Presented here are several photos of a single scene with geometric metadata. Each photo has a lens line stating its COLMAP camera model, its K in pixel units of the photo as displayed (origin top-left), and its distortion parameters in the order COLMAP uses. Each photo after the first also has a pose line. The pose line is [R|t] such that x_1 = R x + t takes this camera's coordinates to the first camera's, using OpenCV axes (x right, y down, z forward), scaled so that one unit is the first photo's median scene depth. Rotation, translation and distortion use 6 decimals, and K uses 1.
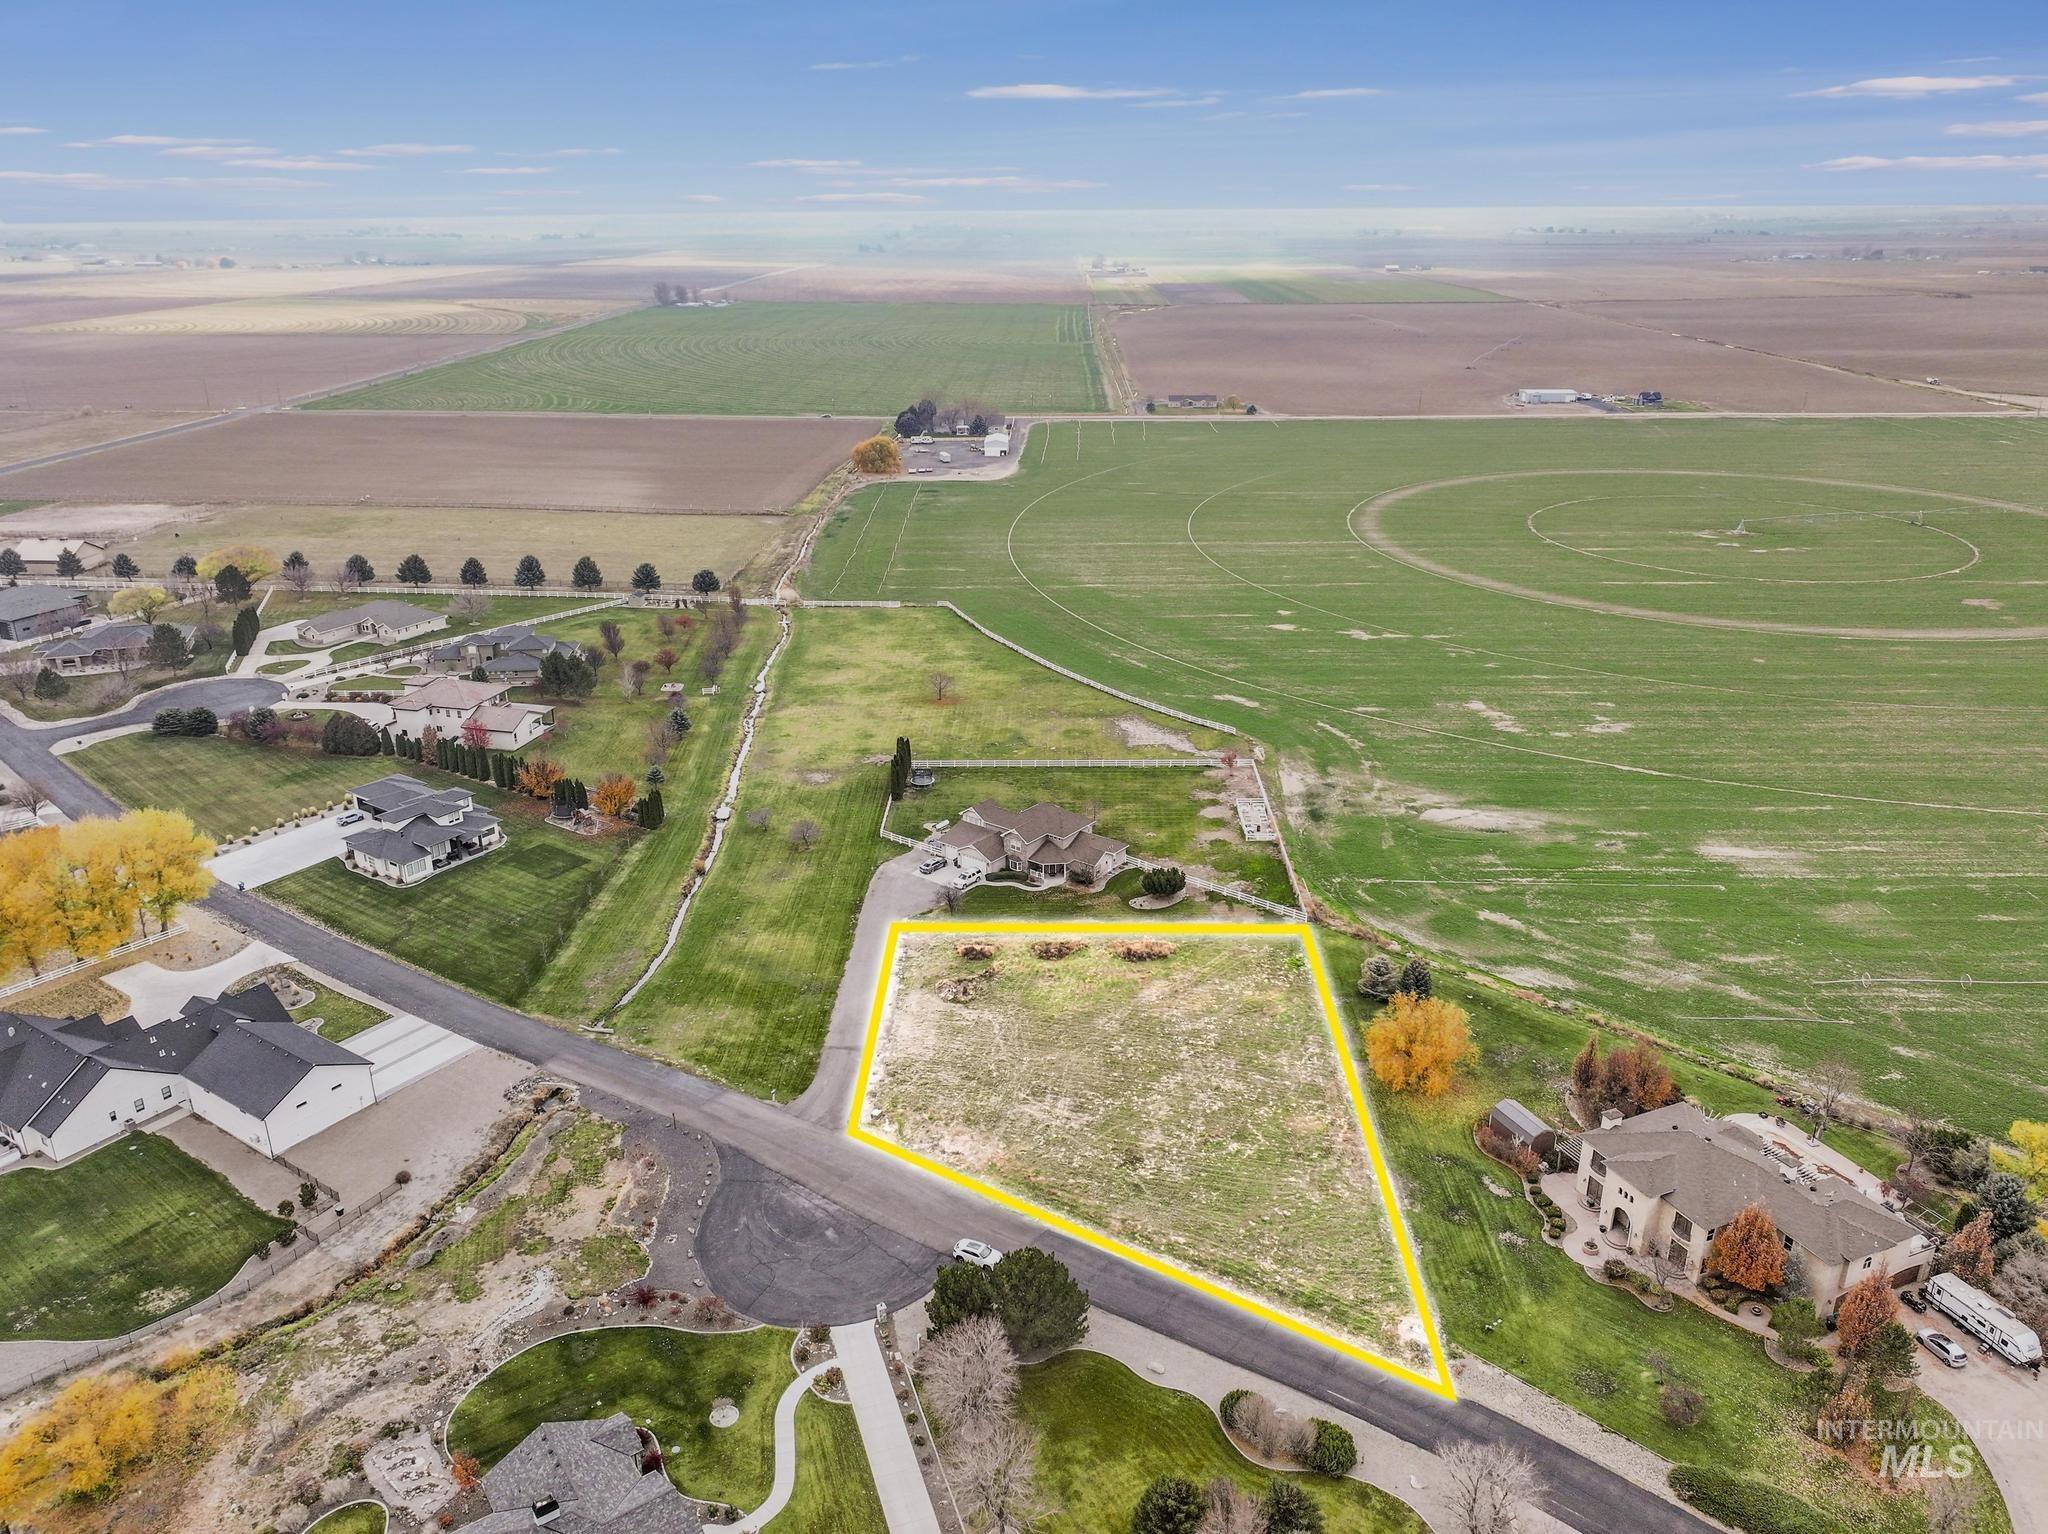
lens RADIAL K [[1435.8, 0, 1024.0], [0, 1435.8, 767.0], [0, 0, 1]] dist [0.008462, 0.000652]
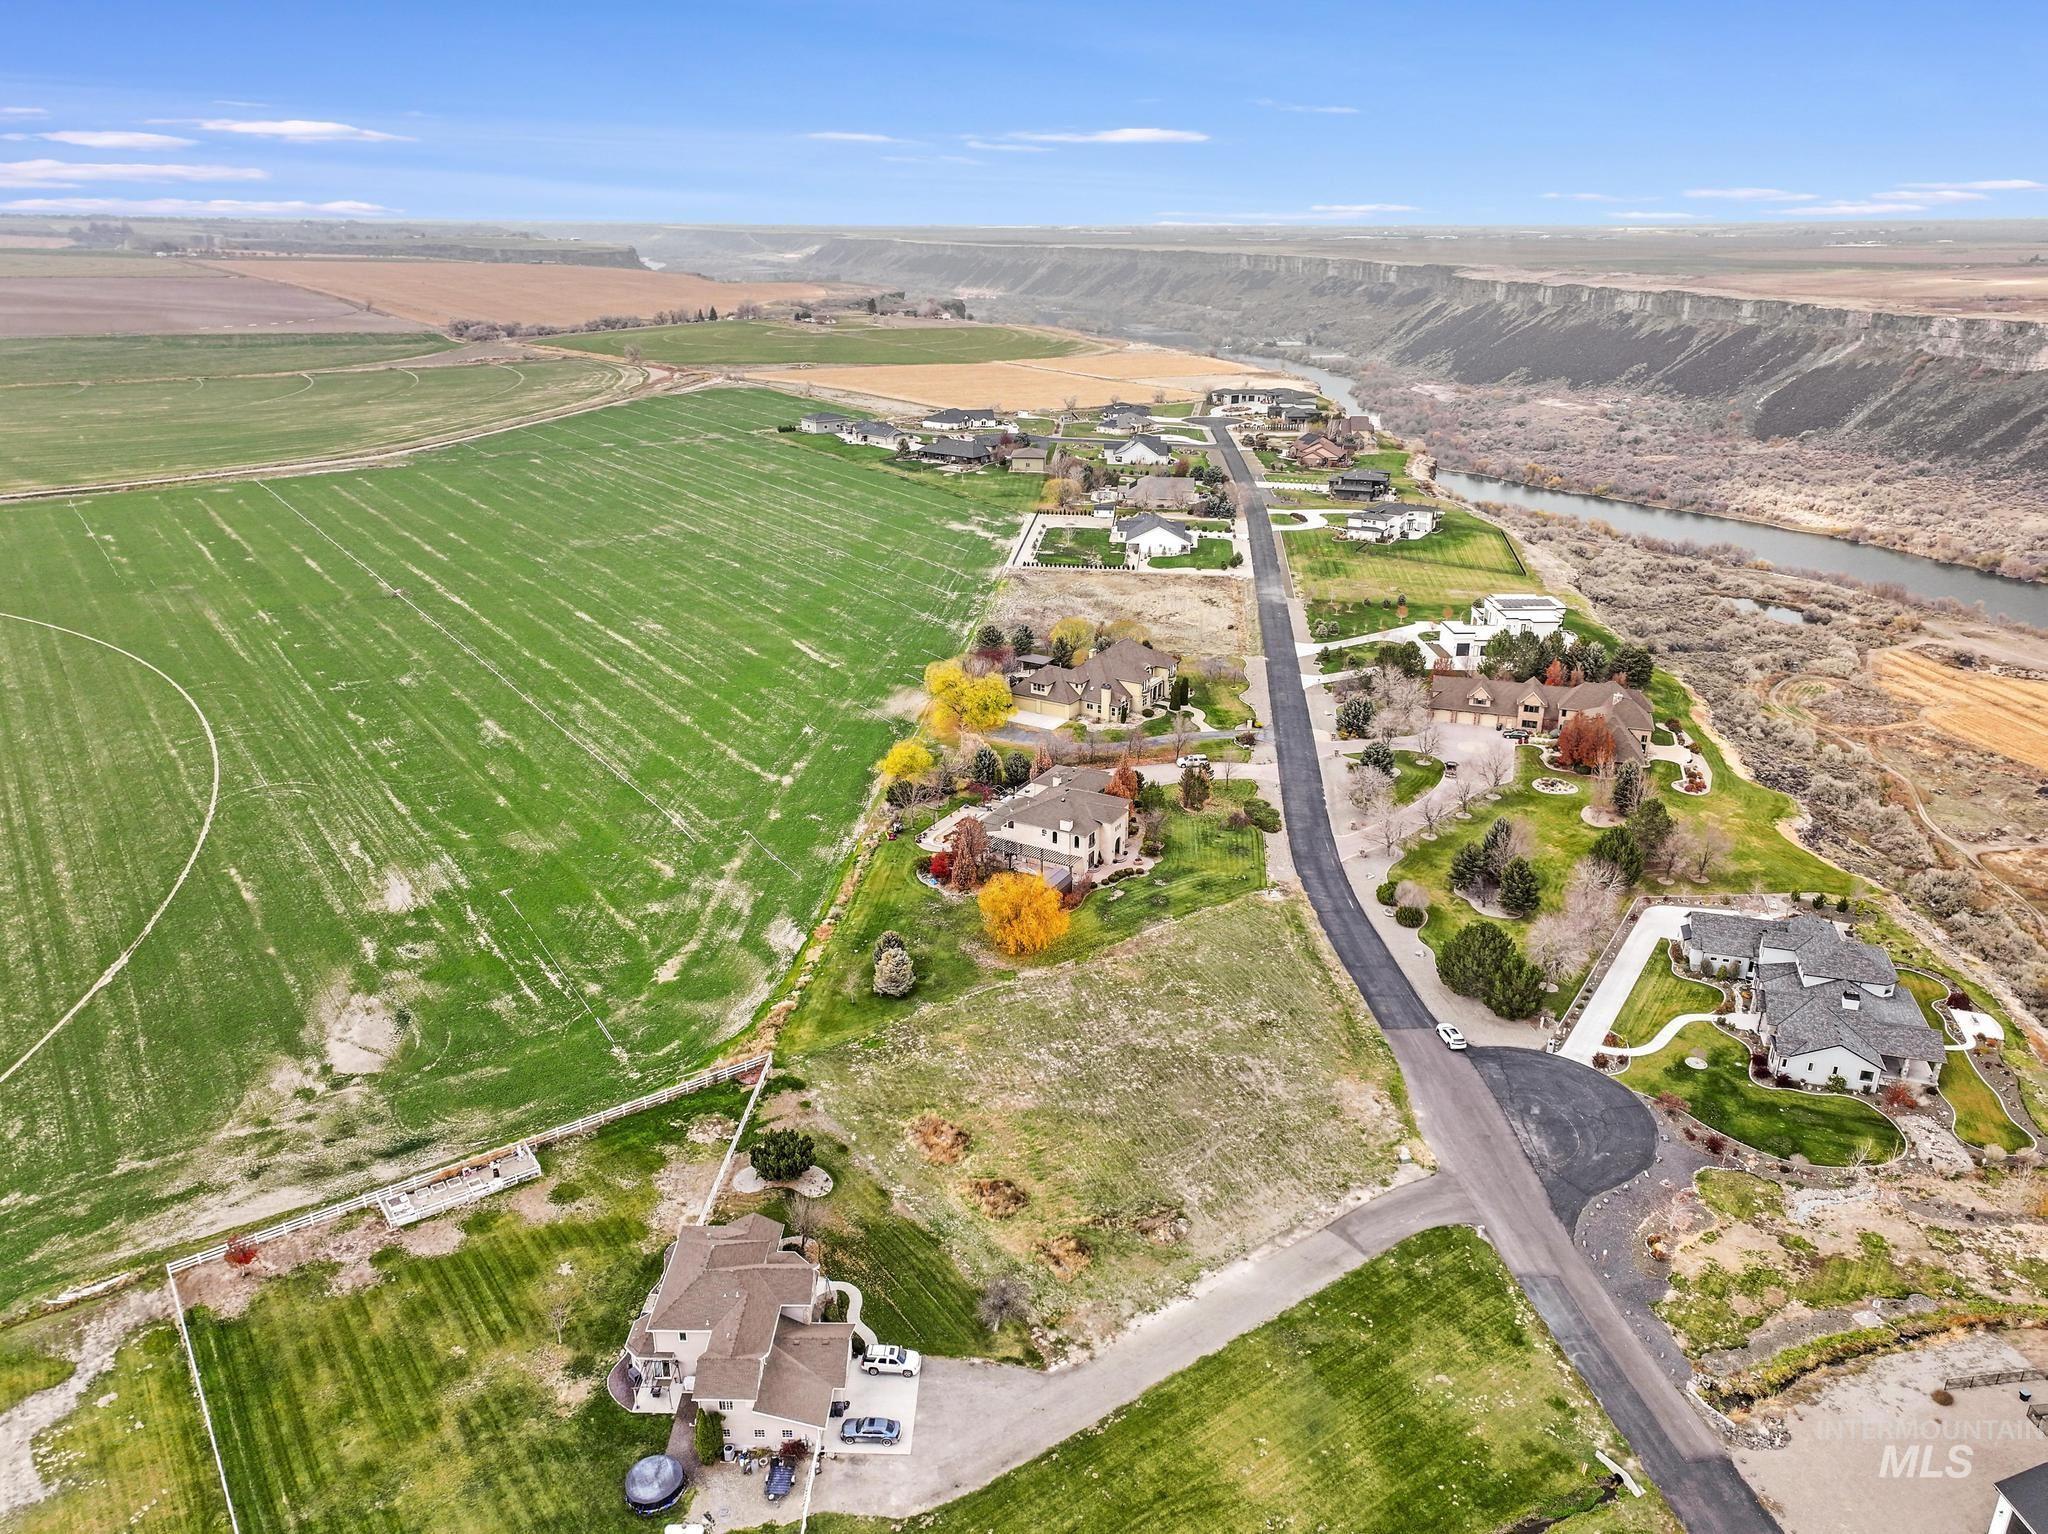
lens RADIAL K [[1453.4, 0, 1019.3], [0, 1453.4, 798.1], [0, 0, 1]] dist [0.004927, 0.011610]
pose [[-0.609494, -0.299328, 0.734111, -0.554413], [0.280303, 0.784811, 0.552721, -0.523290], [-0.741584, 0.542655, -0.394436, 1.369421]]
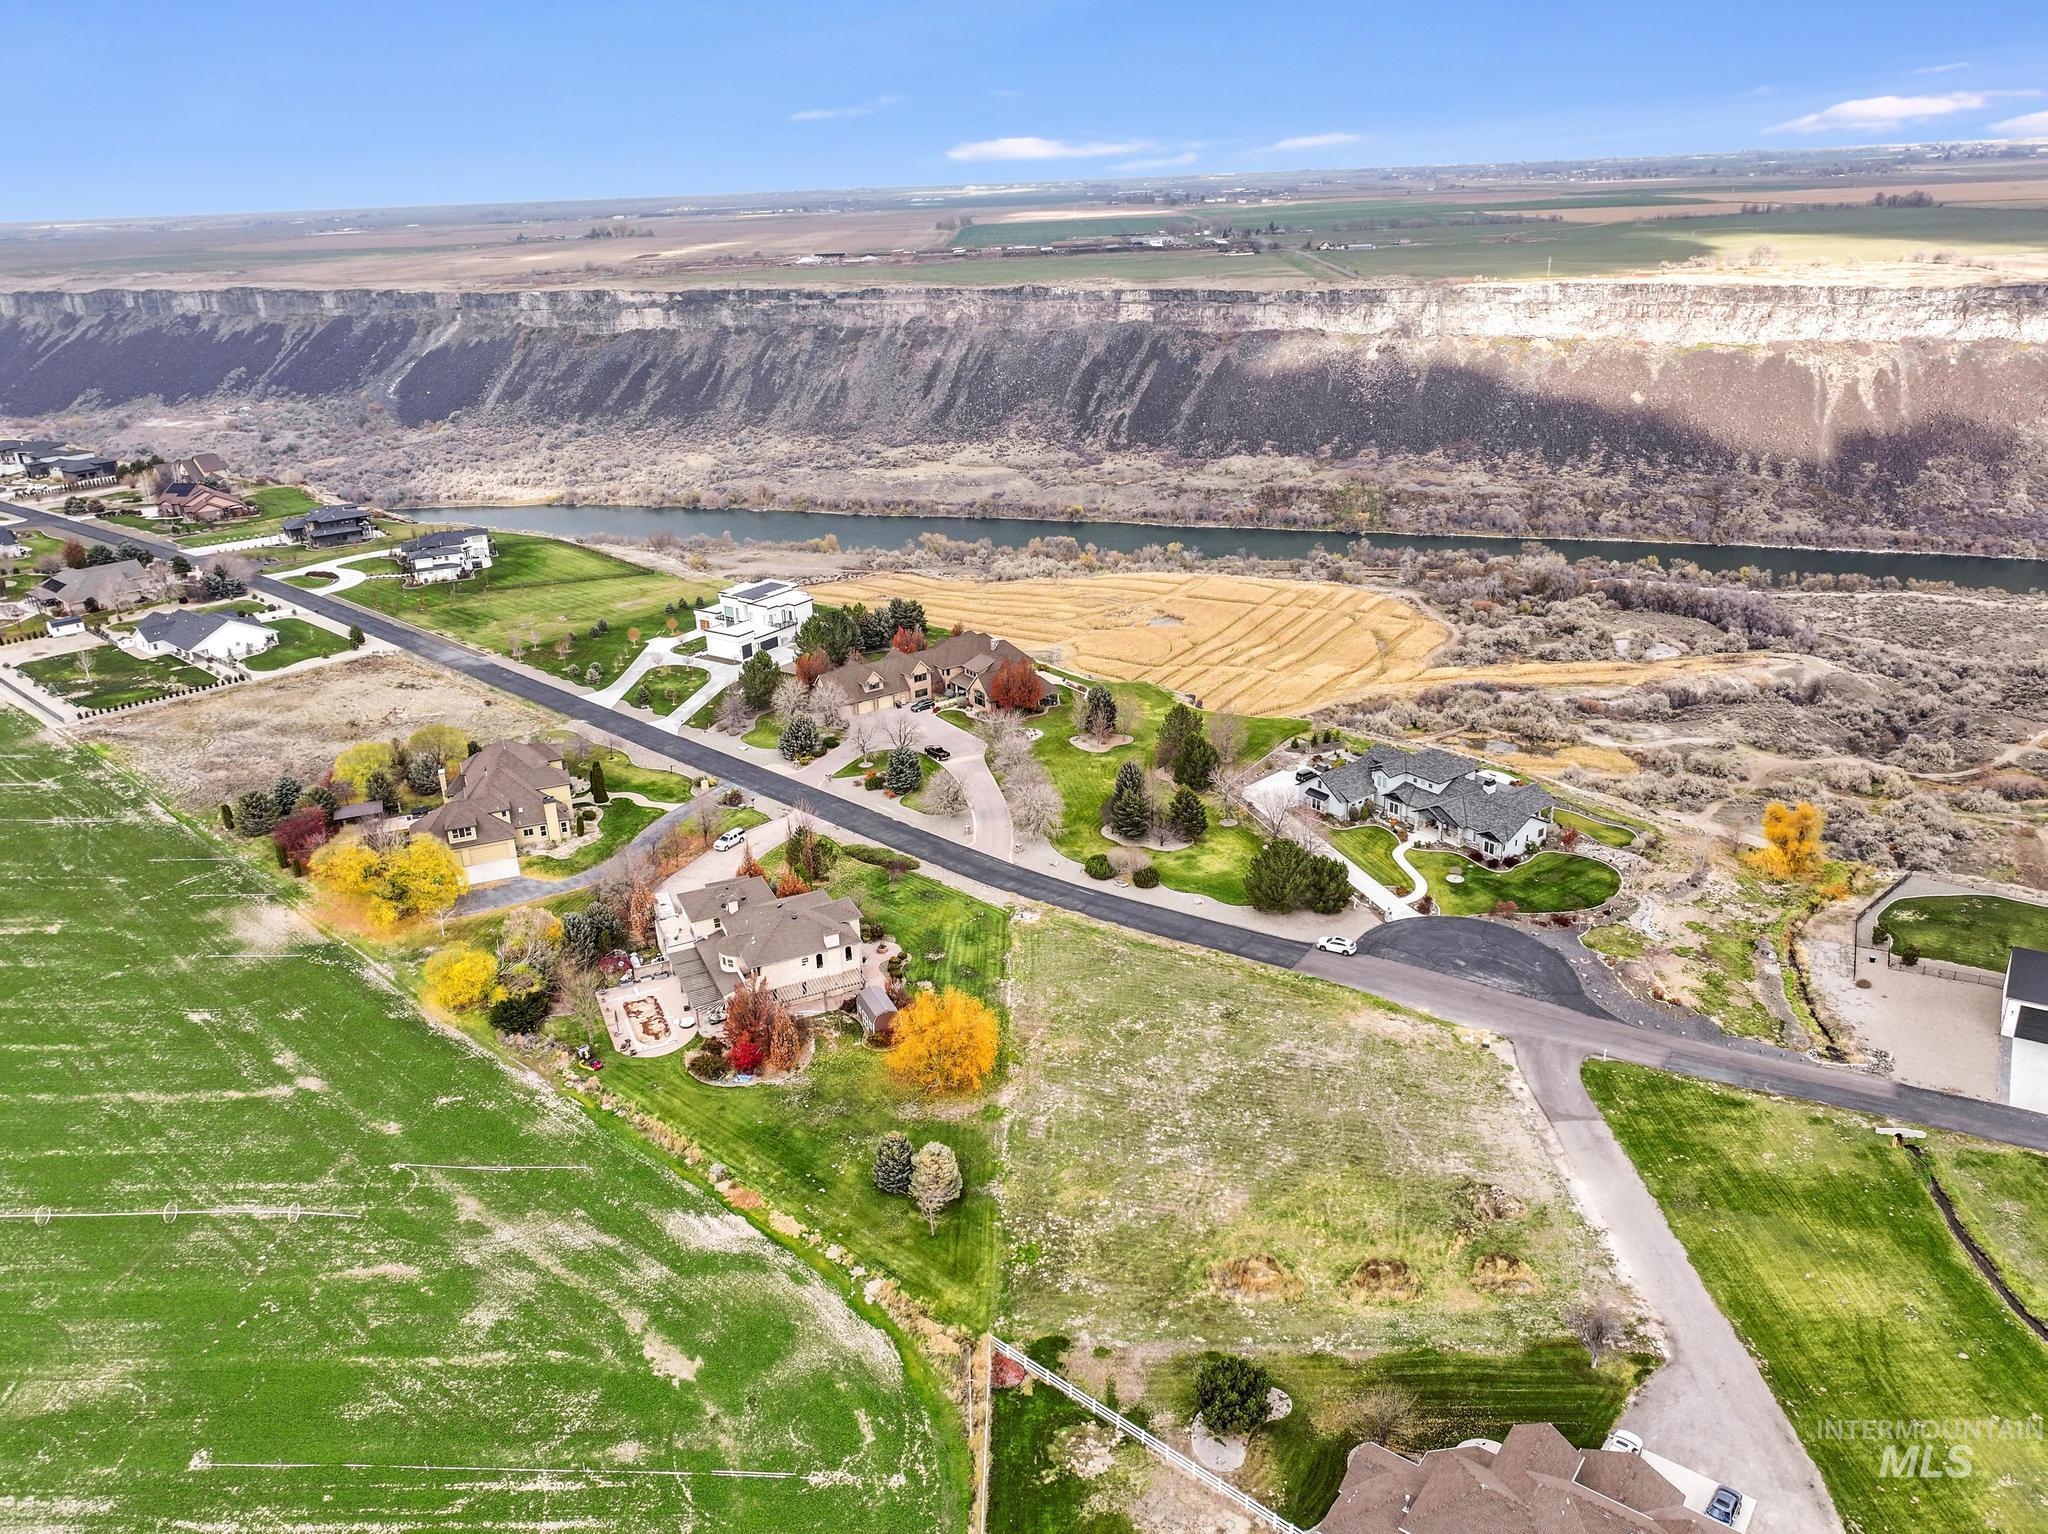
lens RADIAL K [[1519.1, 0, 1045.9], [0, 1519.1, 768.4], [0, 0, 1]] dist [0.007125, 0.006836]
pose [[-0.998935, 0.042791, -0.017232, 0.208587], [0.020055, 0.739245, 0.673138, -0.602264], [0.041543, 0.672075, -0.739316, 1.571542]]
